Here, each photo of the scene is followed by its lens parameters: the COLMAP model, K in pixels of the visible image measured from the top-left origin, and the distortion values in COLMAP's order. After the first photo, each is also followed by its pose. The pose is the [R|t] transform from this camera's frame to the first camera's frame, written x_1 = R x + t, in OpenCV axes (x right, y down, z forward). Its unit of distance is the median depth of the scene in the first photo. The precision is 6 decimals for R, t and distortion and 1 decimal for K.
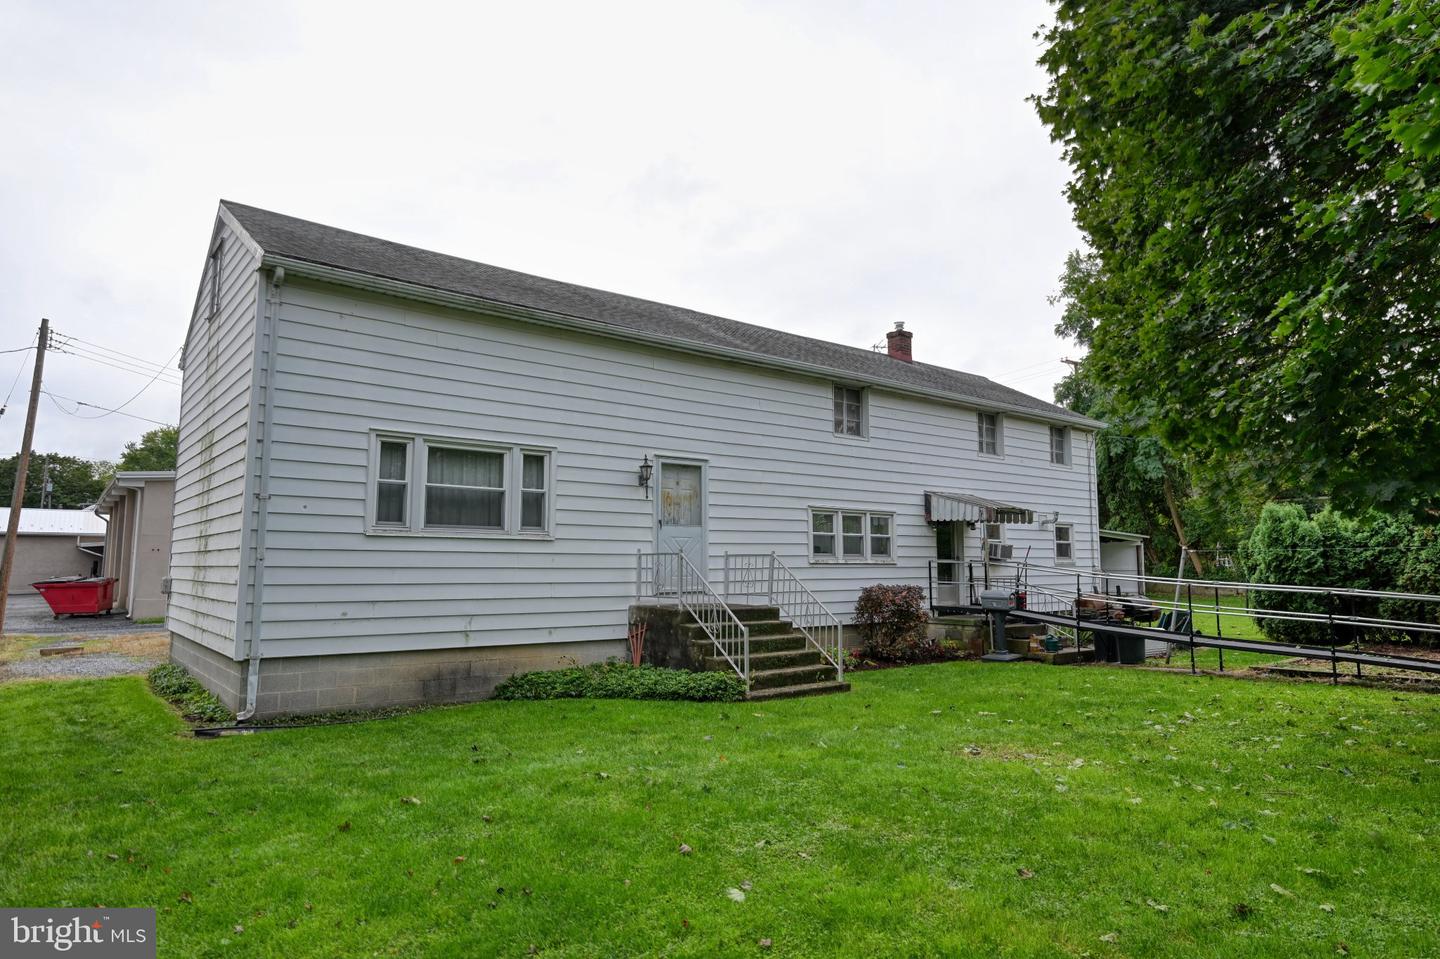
lens RADIAL K [[852.5, 0, 720.0], [0, 852.5, 479.5], [0, 0, 1]] dist [-0.001086, -0.000113]
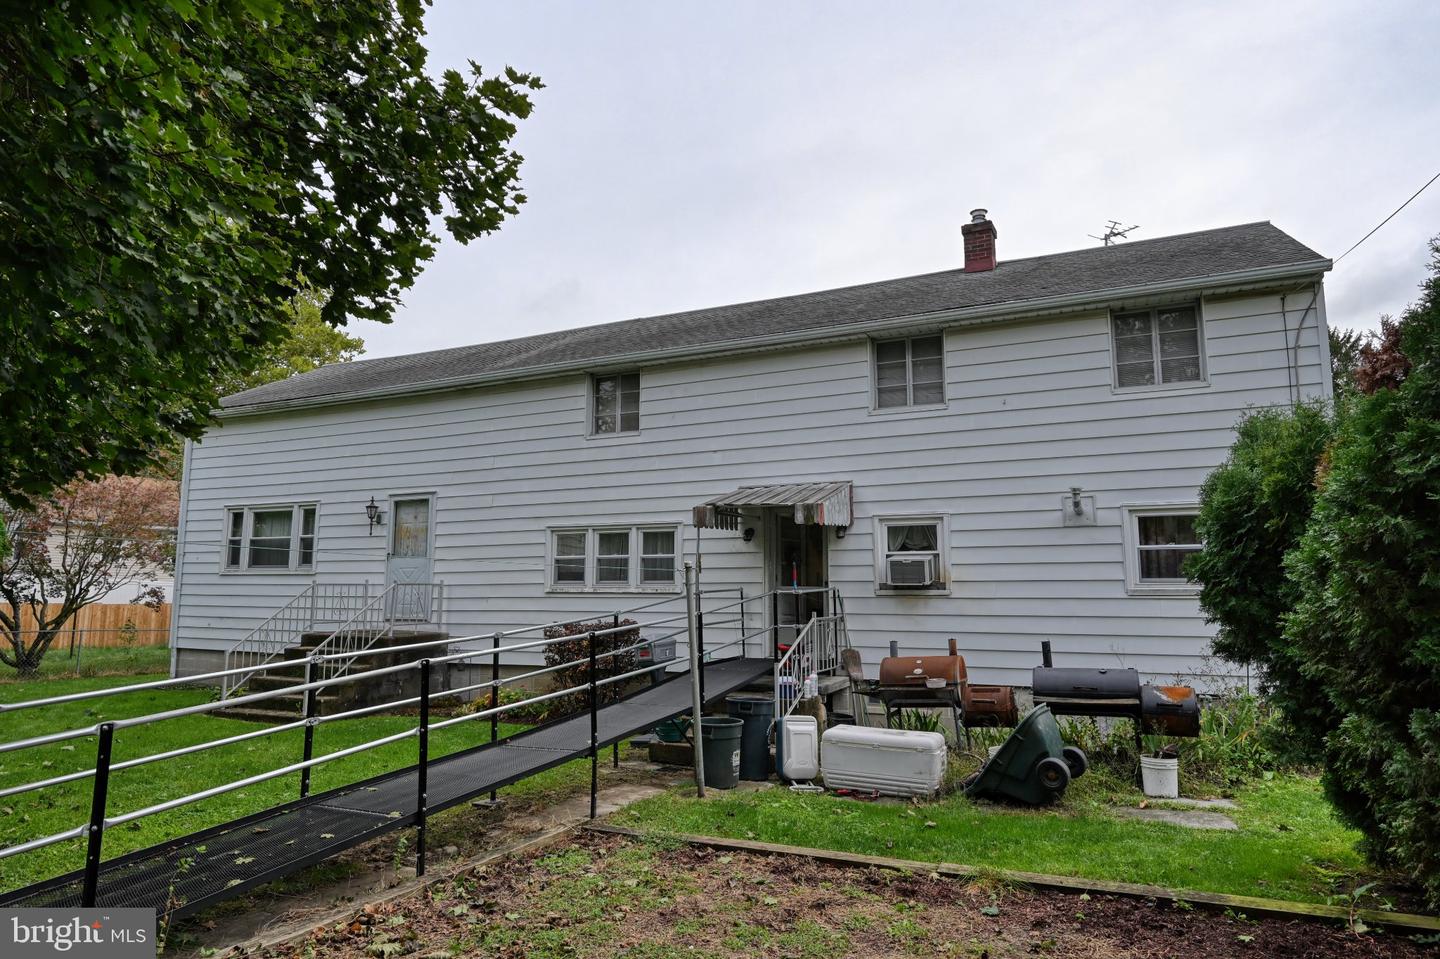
lens RADIAL K [[901.5, 0, 720.0], [0, 901.5, 479.5], [0, 0, 1]] dist [0.000856, 0.000100]
pose [[0.427549, -0.114931, -0.896656, 1.128014], [0.087974, 0.992467, -0.085263, 0.086635], [0.899701, -0.042429, 0.434439, 0.847175]]
